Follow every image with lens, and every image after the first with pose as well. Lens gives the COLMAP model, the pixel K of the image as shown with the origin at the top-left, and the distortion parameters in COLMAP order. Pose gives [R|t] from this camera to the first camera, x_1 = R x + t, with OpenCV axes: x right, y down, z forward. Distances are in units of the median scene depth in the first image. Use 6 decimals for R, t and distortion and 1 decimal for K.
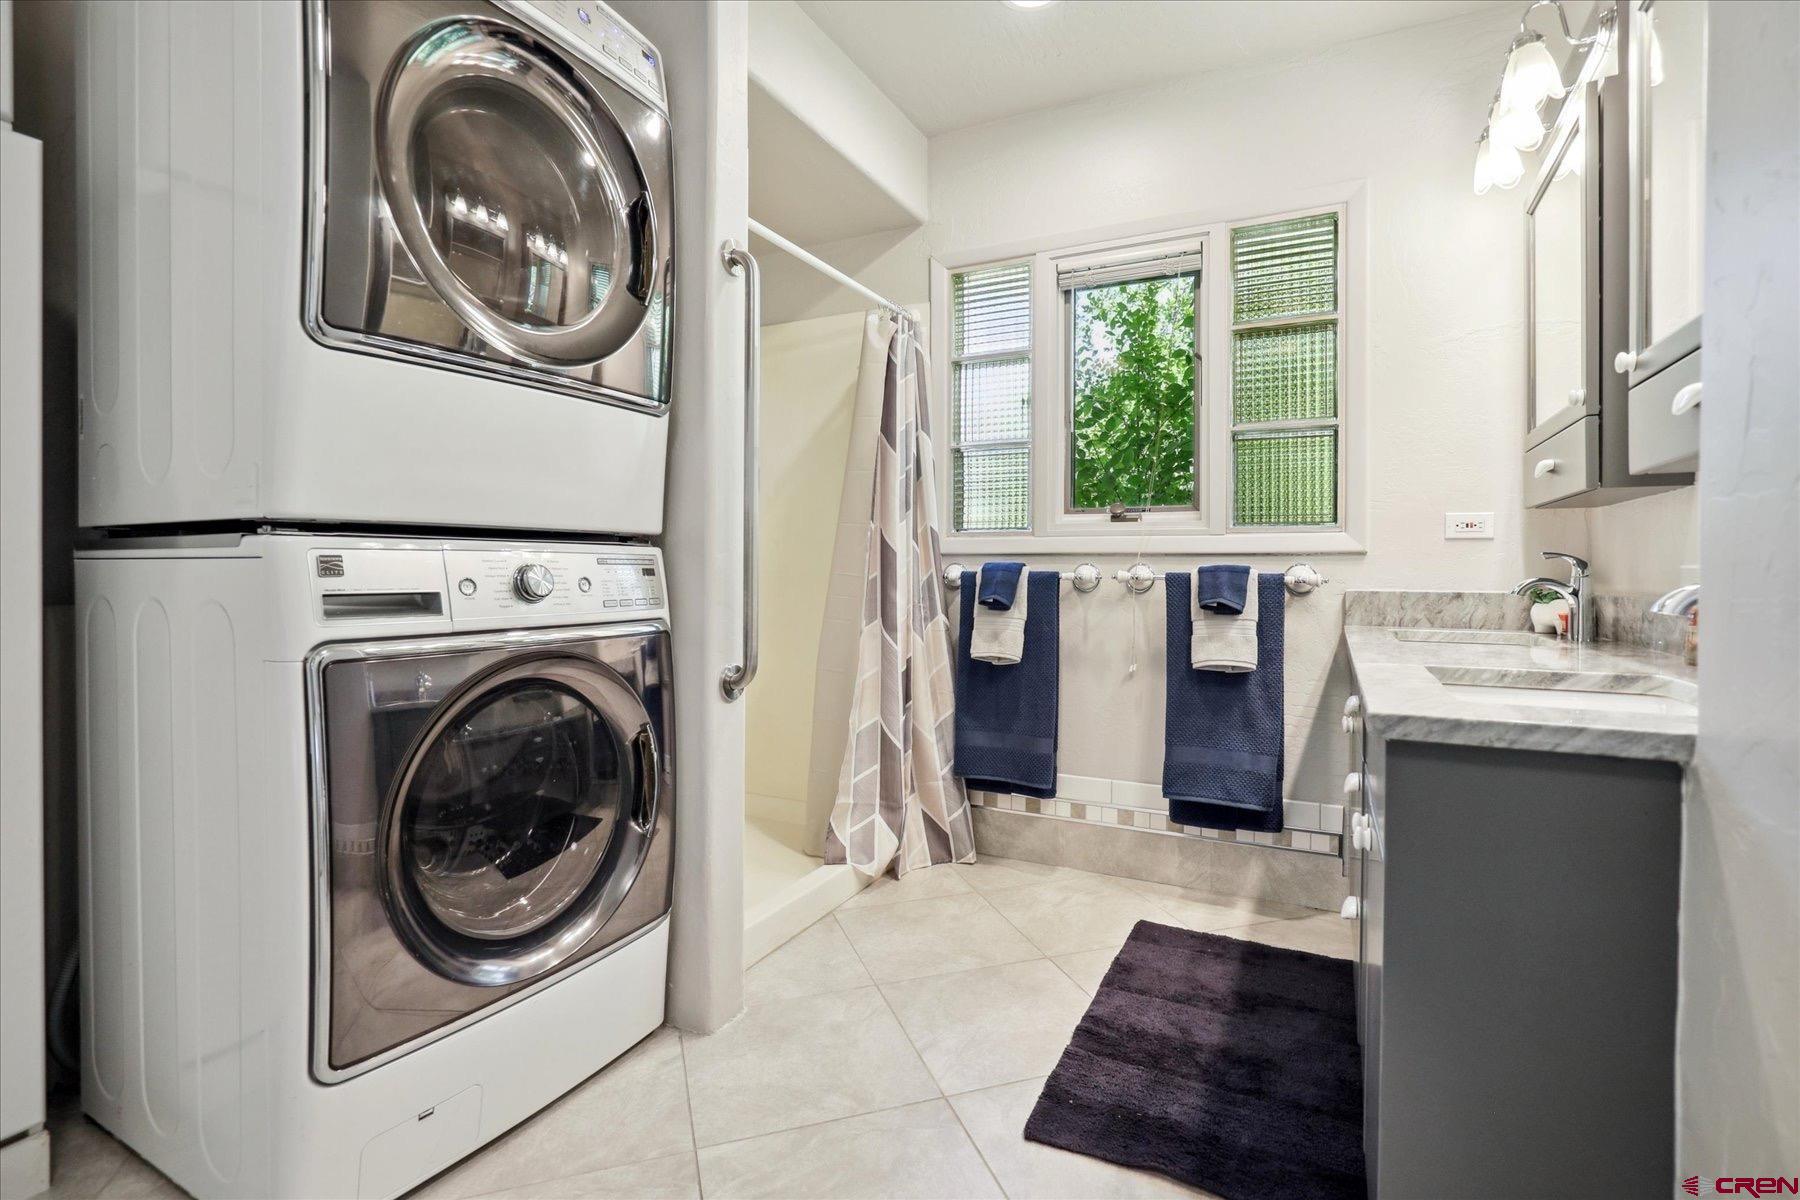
lens RADIAL K [[844.9, 0, 906.3], [0, 844.9, 576.0], [0, 0, 1]] dist [-0.014560, 0.001435]
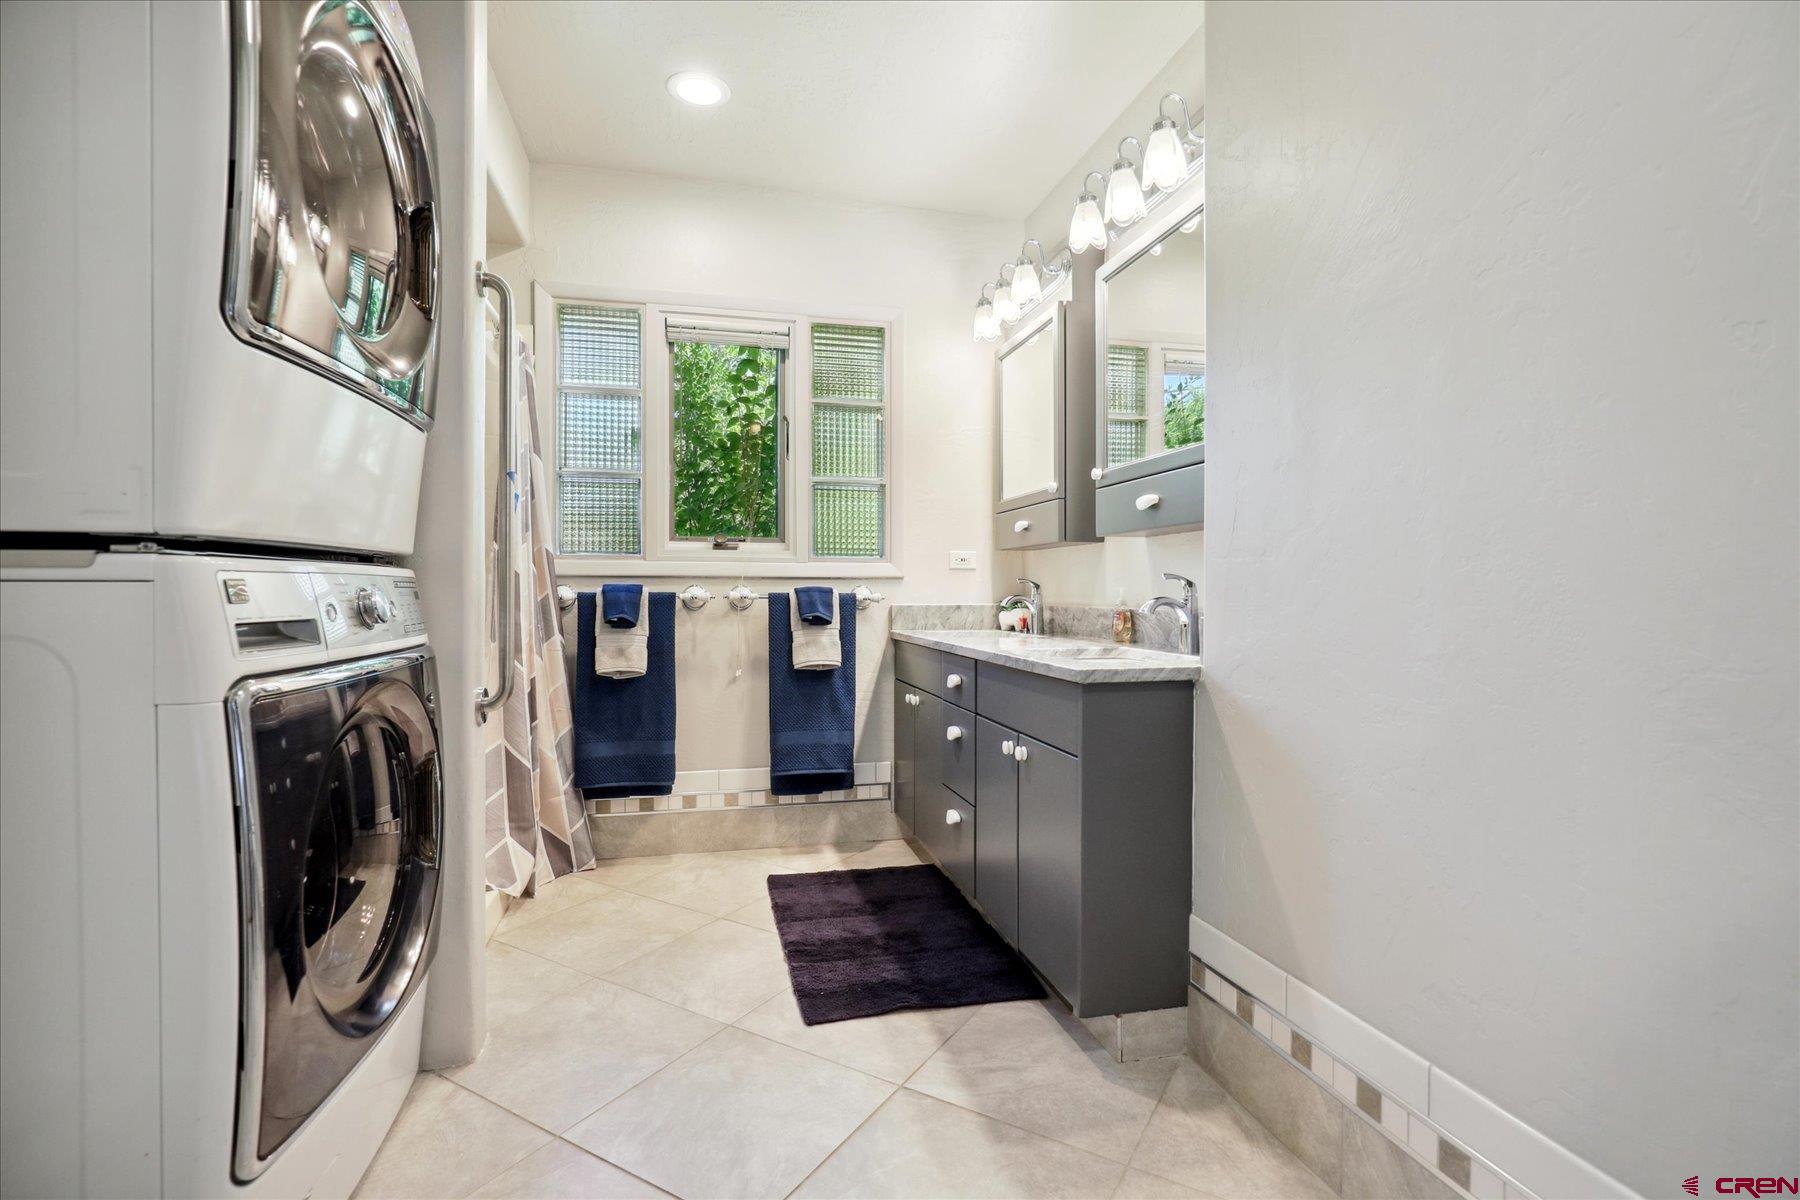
lens RADIAL K [[844.9, 0, 891.2], [0, 844.9, 594.6], [0, 0, 1]] dist [-0.014560, 0.001435]
pose [[0.761353, -0.006375, 0.648306, -0.376362], [0.006486, 0.999977, 0.002217, -0.002767], [-0.648305, 0.002517, 0.761377, -0.053594]]
